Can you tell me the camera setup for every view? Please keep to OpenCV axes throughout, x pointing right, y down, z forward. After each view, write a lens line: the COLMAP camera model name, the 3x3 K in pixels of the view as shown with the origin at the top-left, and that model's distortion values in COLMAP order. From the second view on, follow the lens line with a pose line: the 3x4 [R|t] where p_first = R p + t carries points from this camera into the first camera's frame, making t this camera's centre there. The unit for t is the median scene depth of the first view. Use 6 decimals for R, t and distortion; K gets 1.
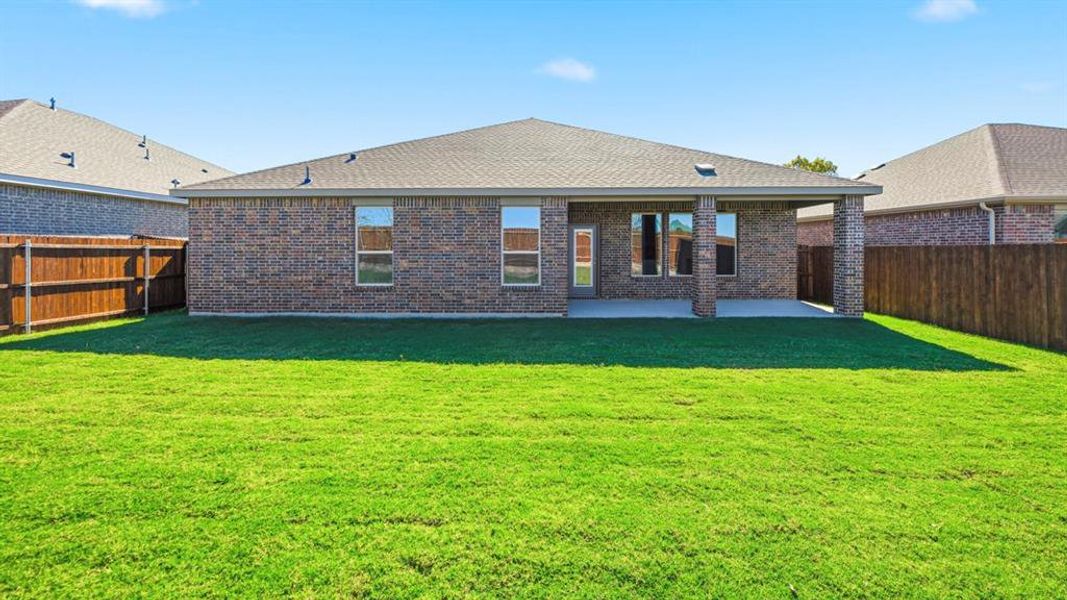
lens RADIAL K [[432.7, 0, 531.2], [0, 432.7, 293.8], [0, 0, 1]] dist [-0.000537, -0.001935]
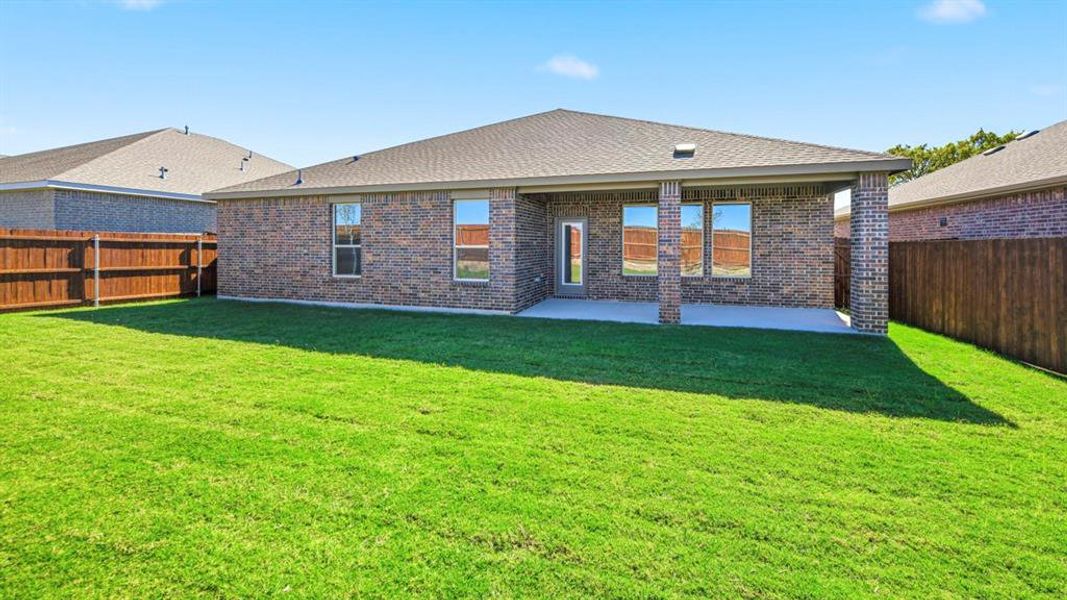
lens RADIAL K [[432.7, 0, 528.8], [0, 432.7, 297.8], [0, 0, 1]] dist [-0.000537, -0.001935]
pose [[0.956968, 0.038040, -0.287691, 0.387704], [-0.034979, 0.999264, 0.015777, -0.000625], [0.288079, -0.005035, 0.957593, 0.102177]]
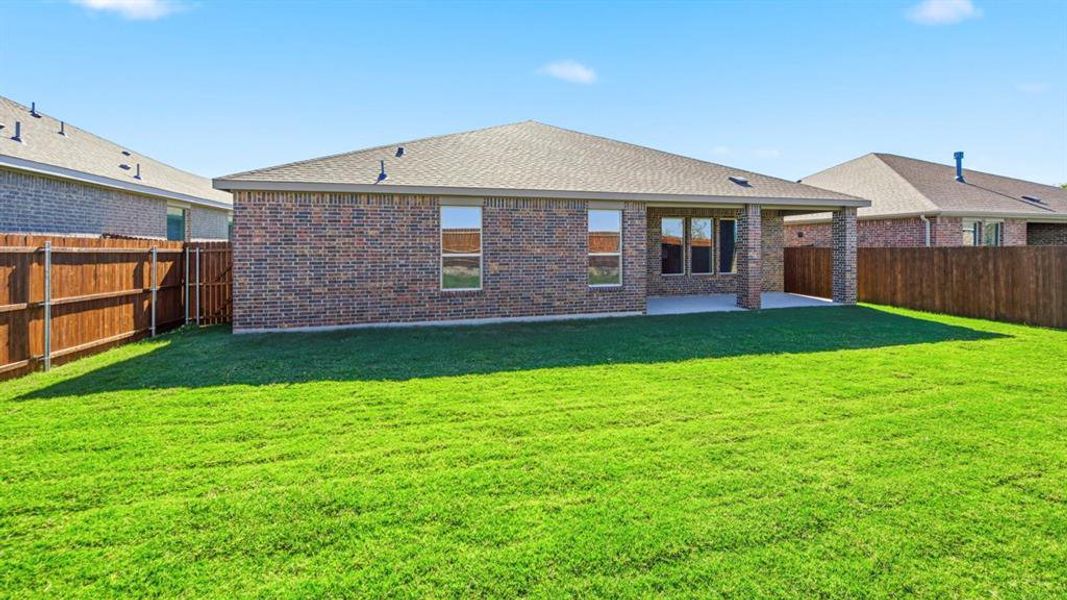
lens RADIAL K [[432.7, 0, 533.9], [0, 432.7, 288.7], [0, 0, 1]] dist [-0.000537, -0.001935]
pose [[0.959573, -0.028026, 0.280061, -0.481533], [0.031174, 0.999491, -0.006791, -0.011666], [-0.279728, 0.015247, 0.959958, 0.055910]]
